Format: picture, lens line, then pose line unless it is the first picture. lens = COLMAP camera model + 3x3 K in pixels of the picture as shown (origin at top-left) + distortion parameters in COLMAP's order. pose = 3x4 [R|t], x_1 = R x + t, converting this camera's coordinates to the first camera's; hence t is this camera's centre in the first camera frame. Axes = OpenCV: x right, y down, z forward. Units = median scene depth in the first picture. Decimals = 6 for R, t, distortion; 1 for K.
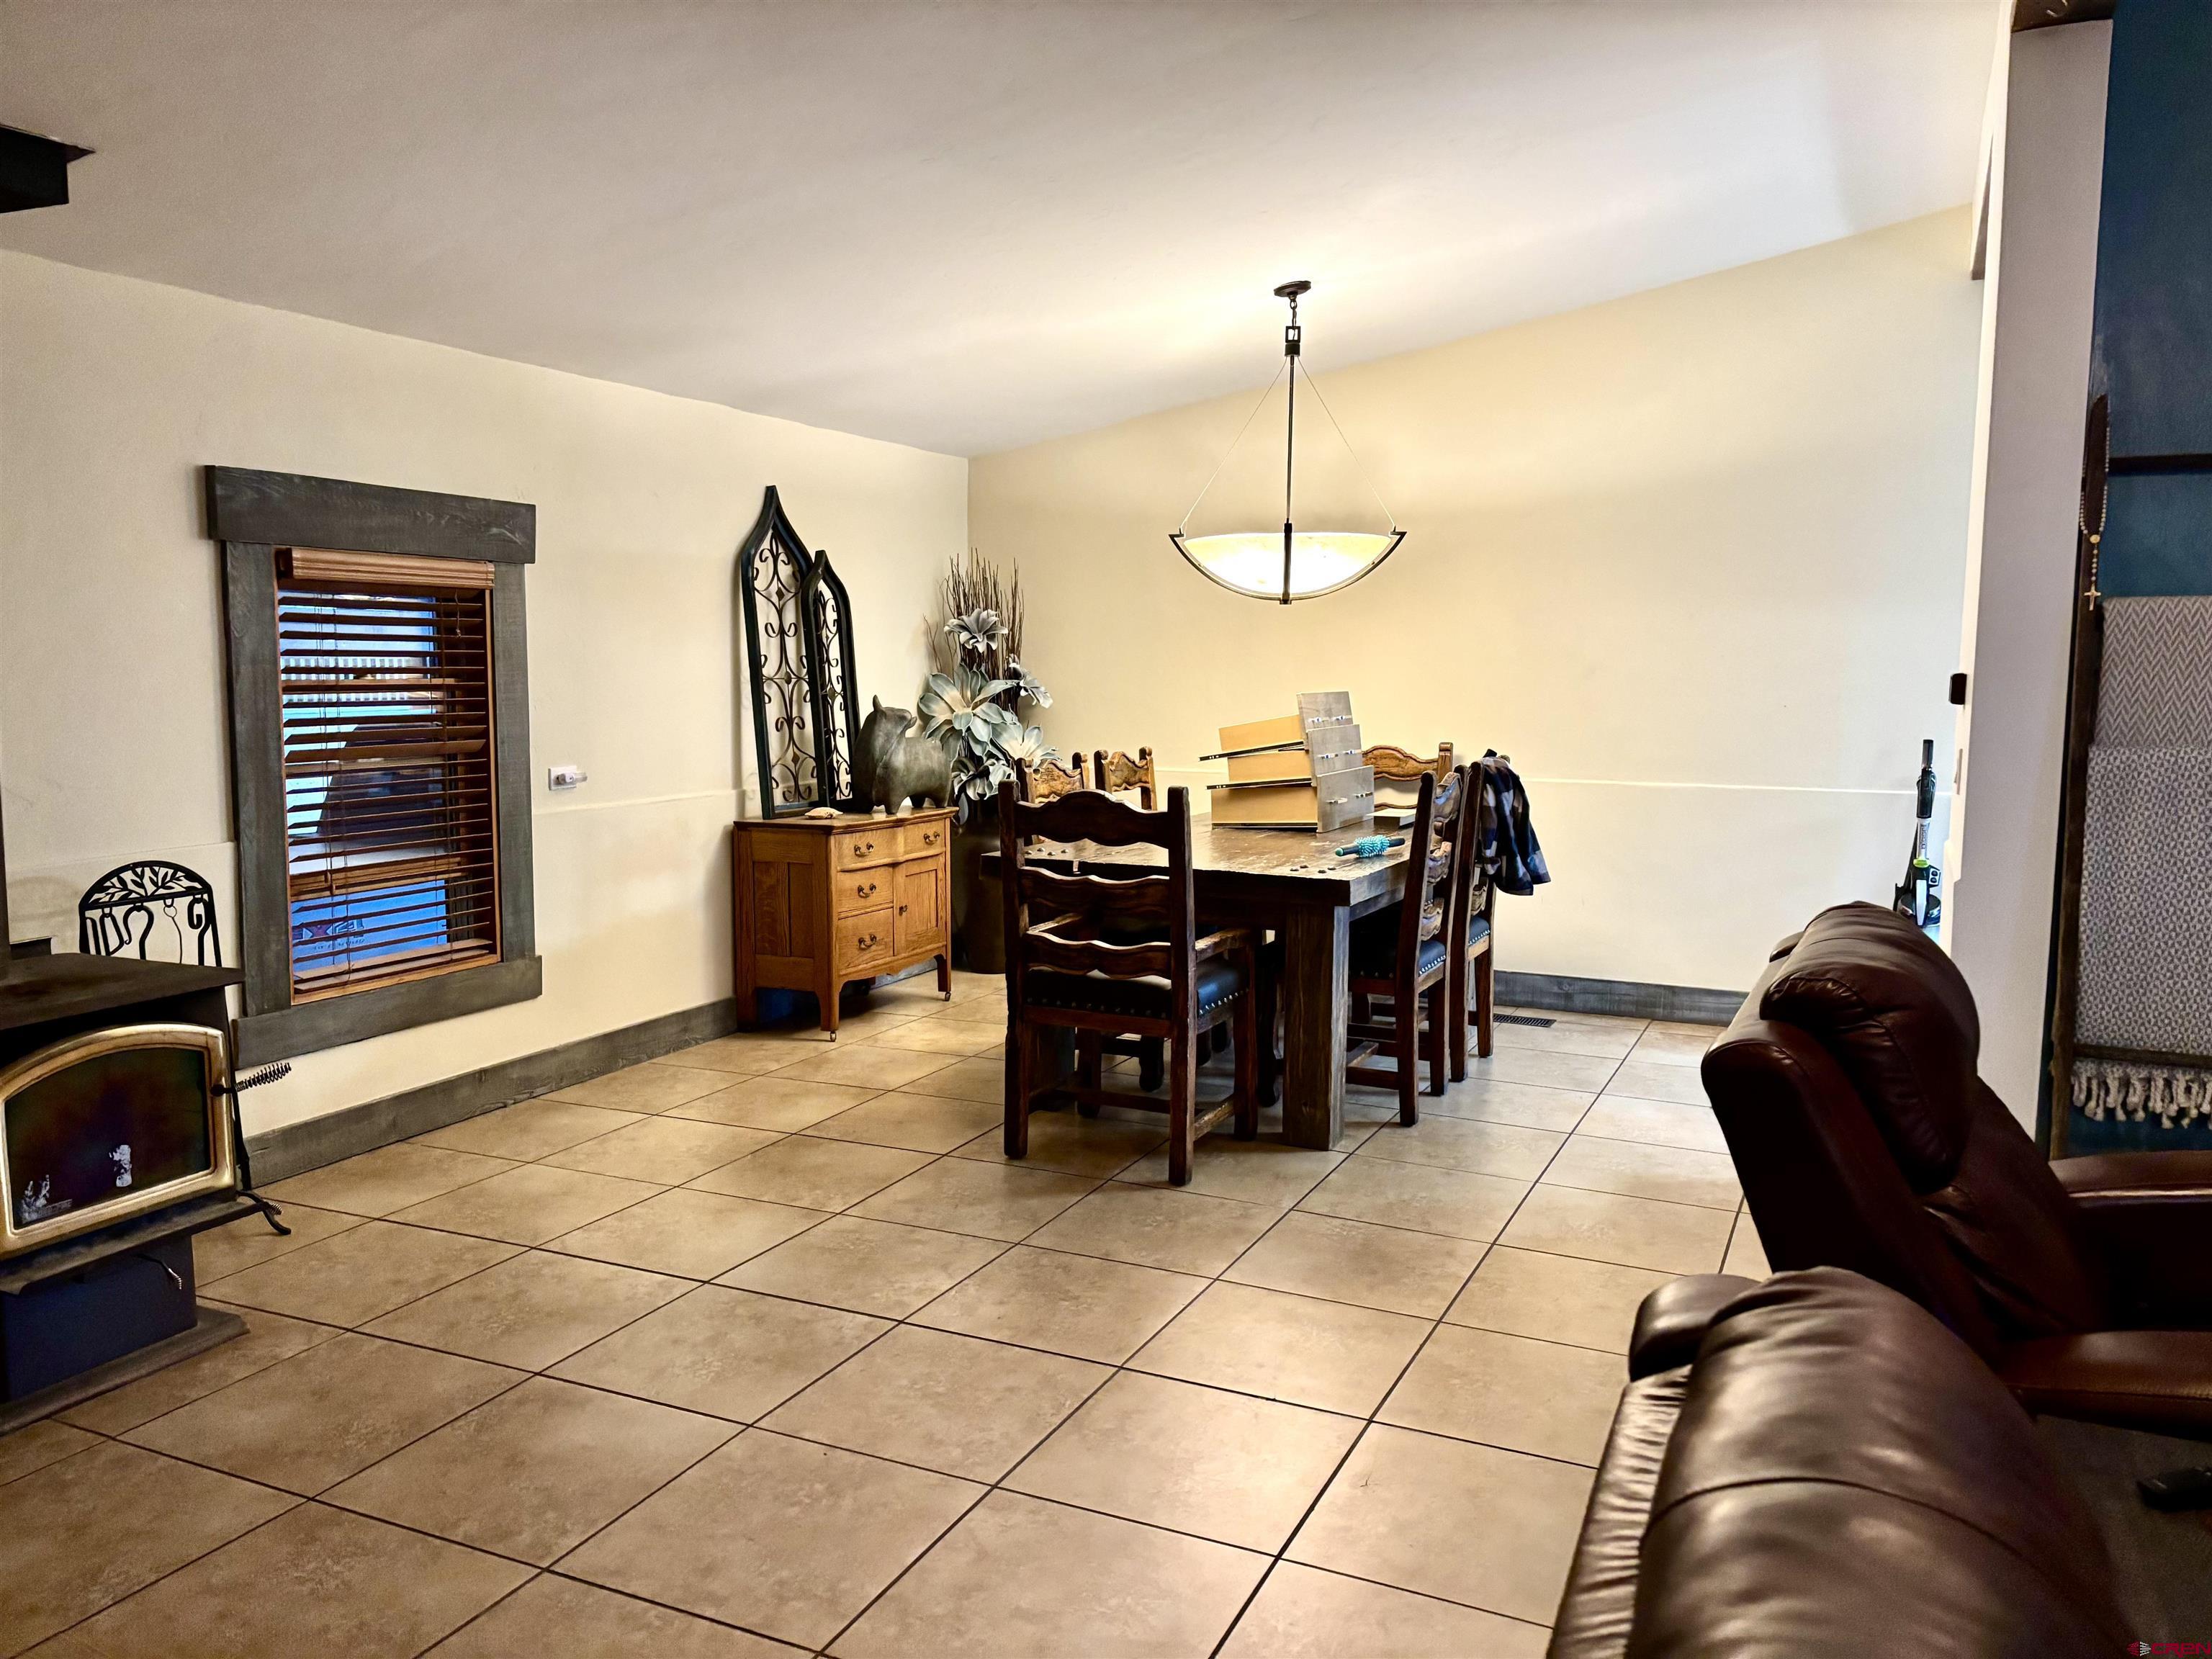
lens RADIAL K [[1684.3, 0, 1106.0], [0, 1684.3, 829.5], [0, 0, 1]] dist [-0.001502, -0.000833]
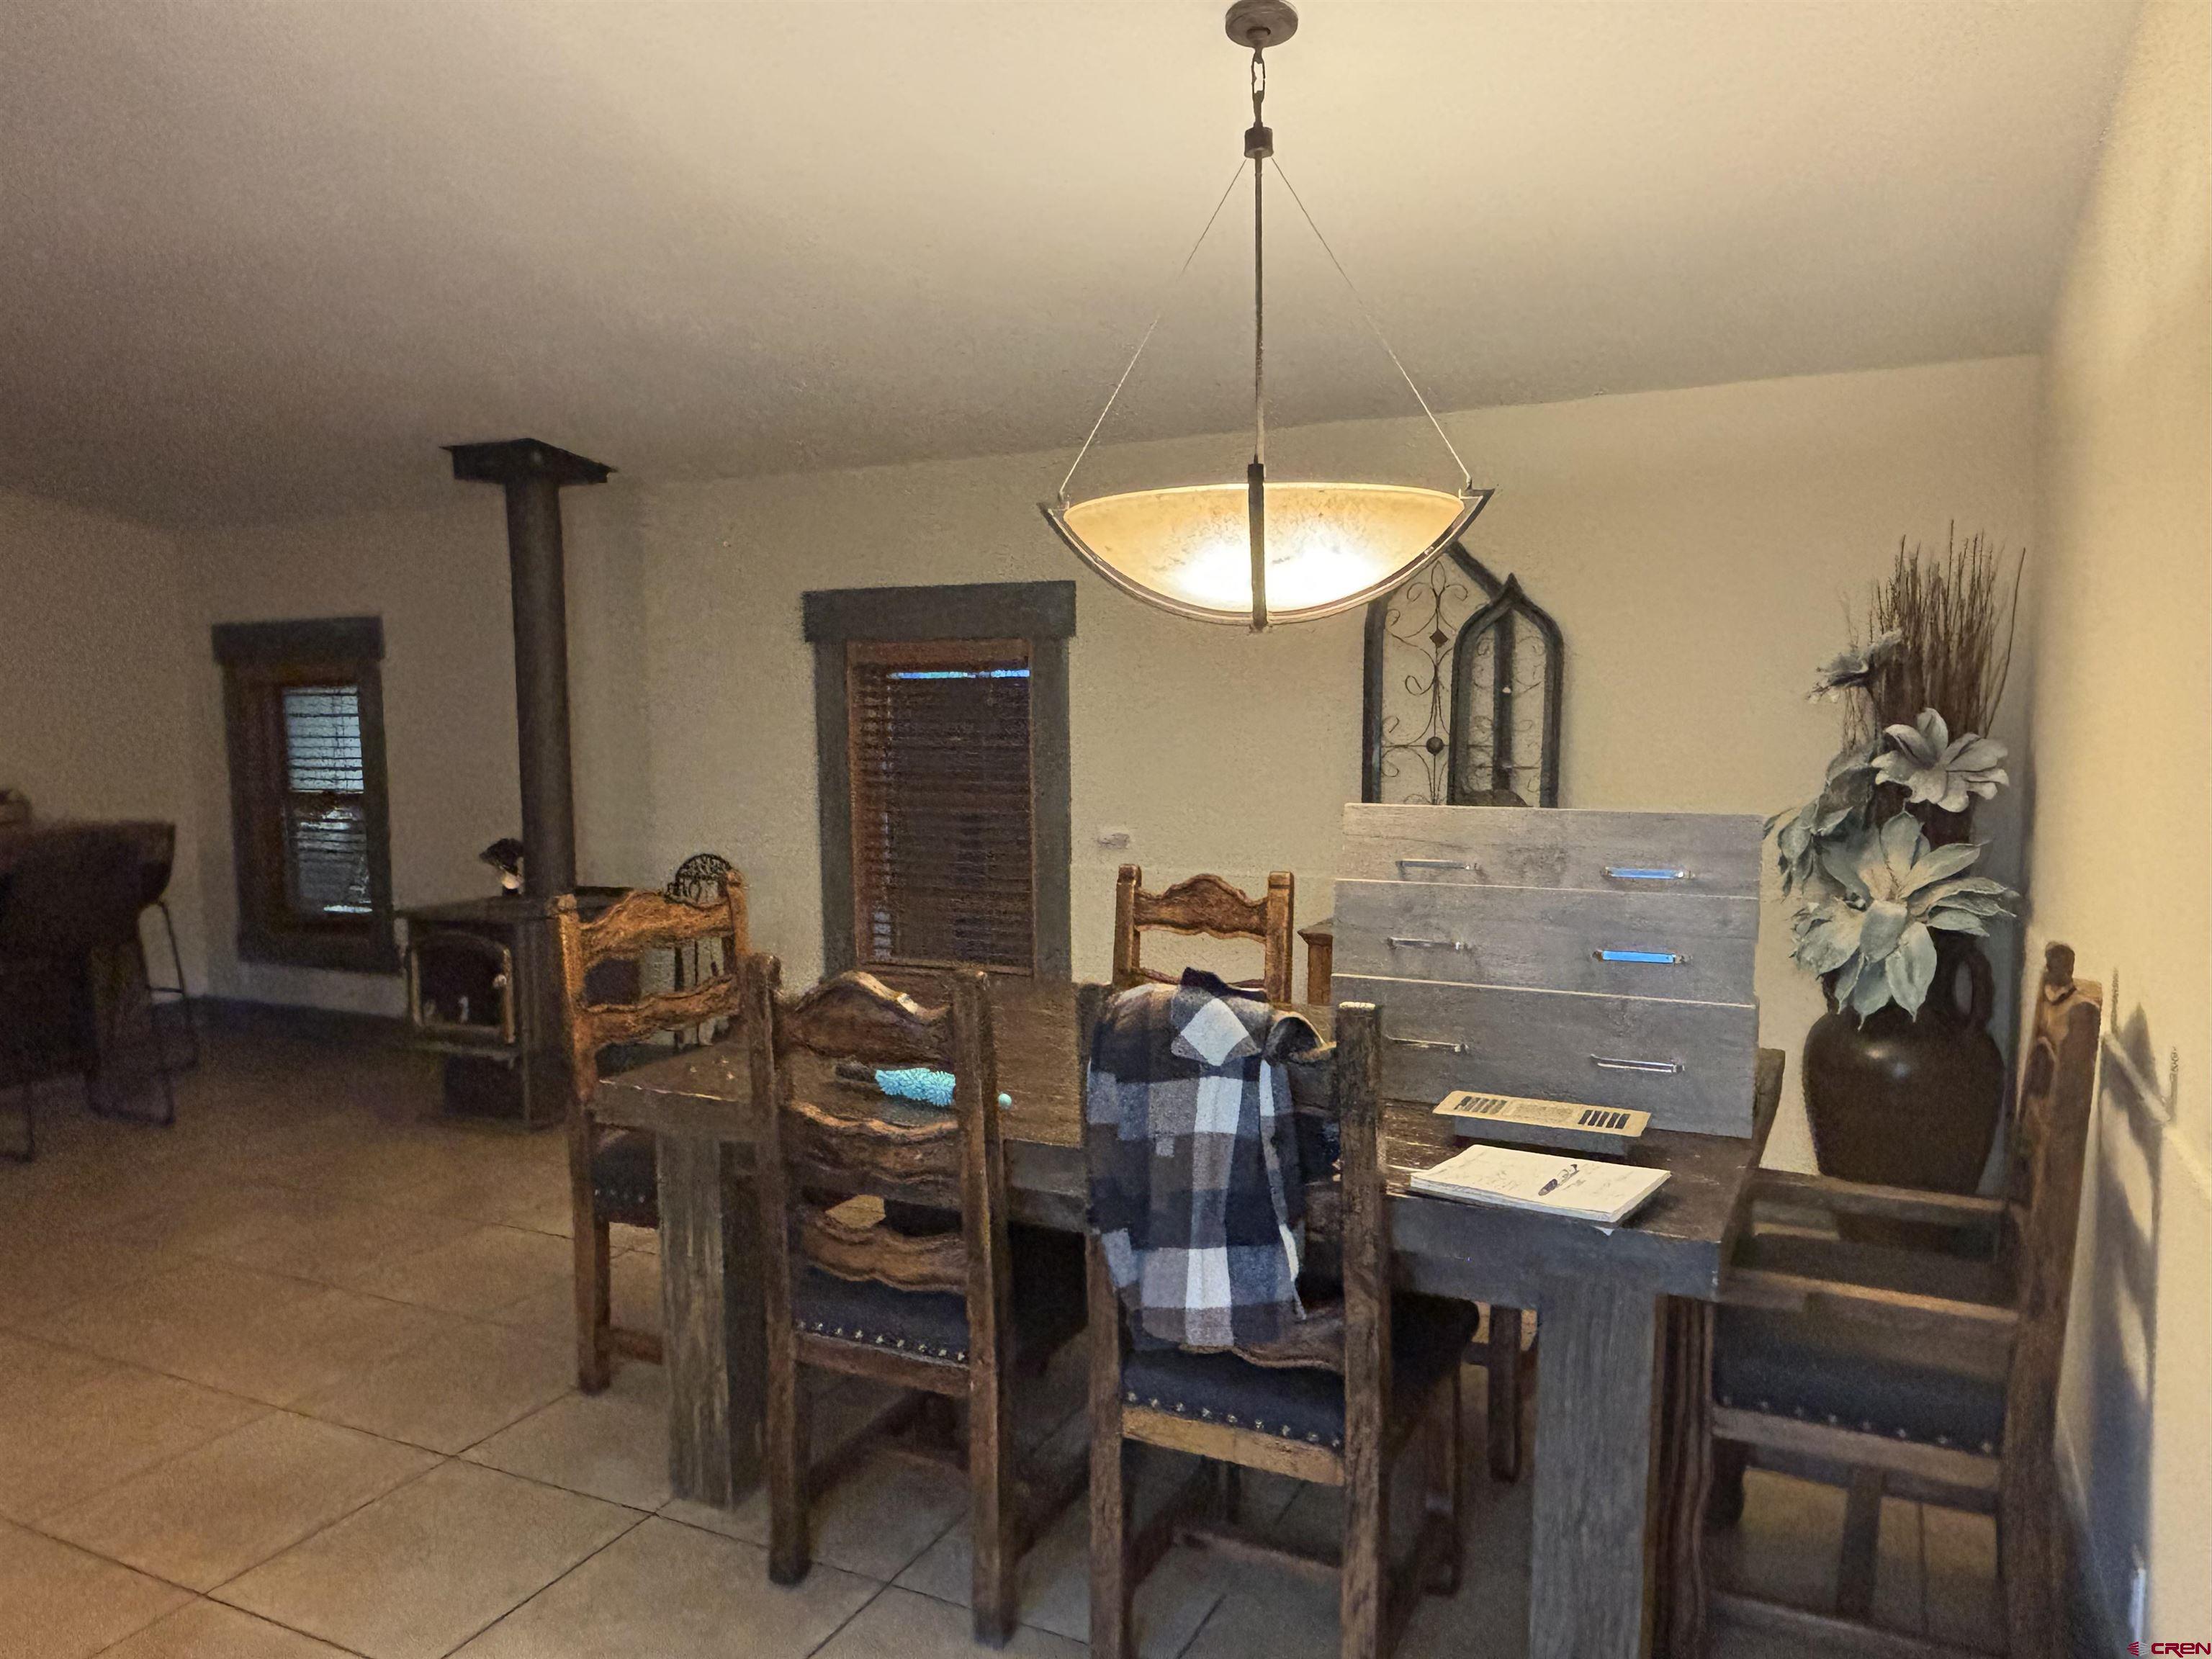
lens RADIAL K [[1533.5, 0, 1111.8], [0, 1533.5, 840.2], [0, 0, 1]] dist [0.070366, -0.106857]
pose [[-0.032074, 0.081868, -0.996127, 0.772250], [-0.092311, 0.992137, 0.084513, -0.137033], [0.995214, 0.094664, -0.024264, 1.284293]]
